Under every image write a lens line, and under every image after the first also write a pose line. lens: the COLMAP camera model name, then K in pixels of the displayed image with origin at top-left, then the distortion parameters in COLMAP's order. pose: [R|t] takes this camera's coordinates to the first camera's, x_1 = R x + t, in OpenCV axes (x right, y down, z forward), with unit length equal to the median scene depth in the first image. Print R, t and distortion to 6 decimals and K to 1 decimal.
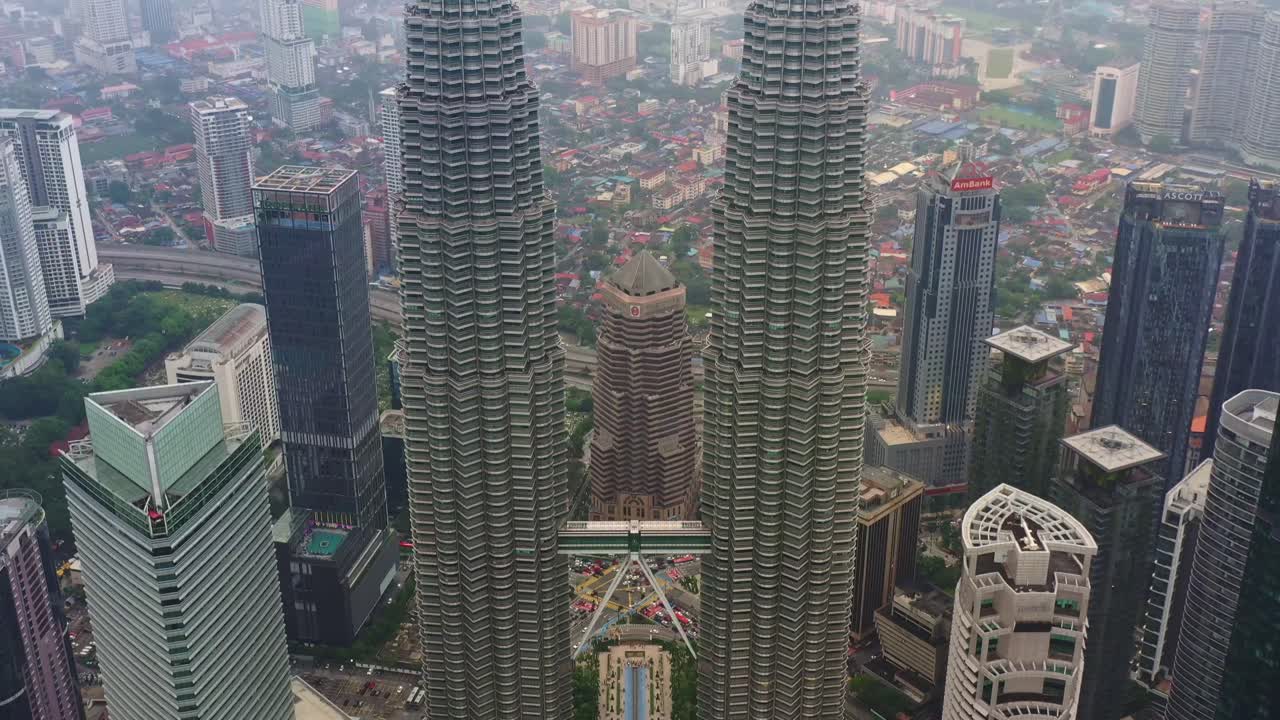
lens RADIAL K [[1434.8, 0, 638.2], [0, 1434.8, 346.7], [0, 0, 1]] dist [0.117159, -0.287356]
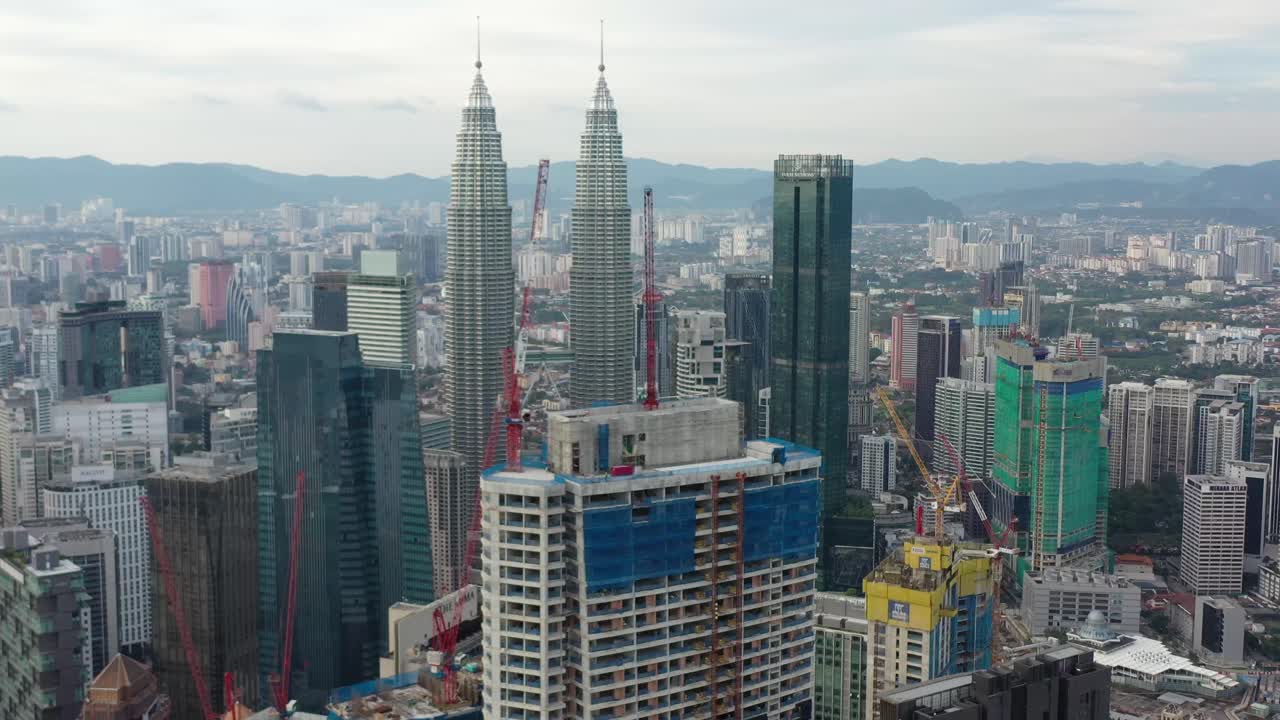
lens RADIAL K [[1434.8, 0, 638.2], [0, 1434.8, 346.7], [0, 0, 1]] dist [0.117159, -0.287356]
pose [[0.966658, -0.026694, 0.254675, -0.247045], [0.102992, 0.951092, -0.291234, 0.449577], [-0.234445, 0.307753, 0.922130, -0.665484]]
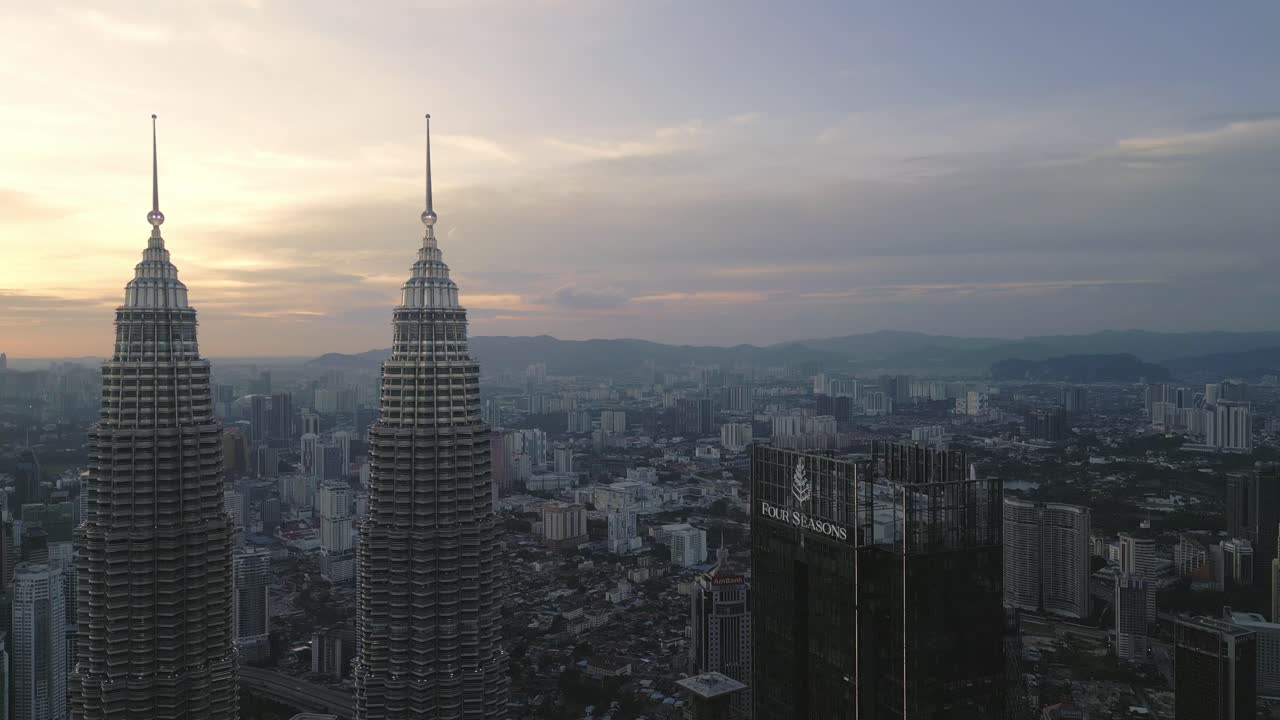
lens RADIAL K [[956.8, 0, 624.4], [0, 956.8, 356.1], [0, 0, 1]] dist [0.024693, 0.001560]
pose [[0.999469, -0.002604, -0.032466, 0.146912], [-0.010710, 0.915101, -0.403083, 0.044039], [0.030759, 0.403217, 0.914587, 0.116685]]
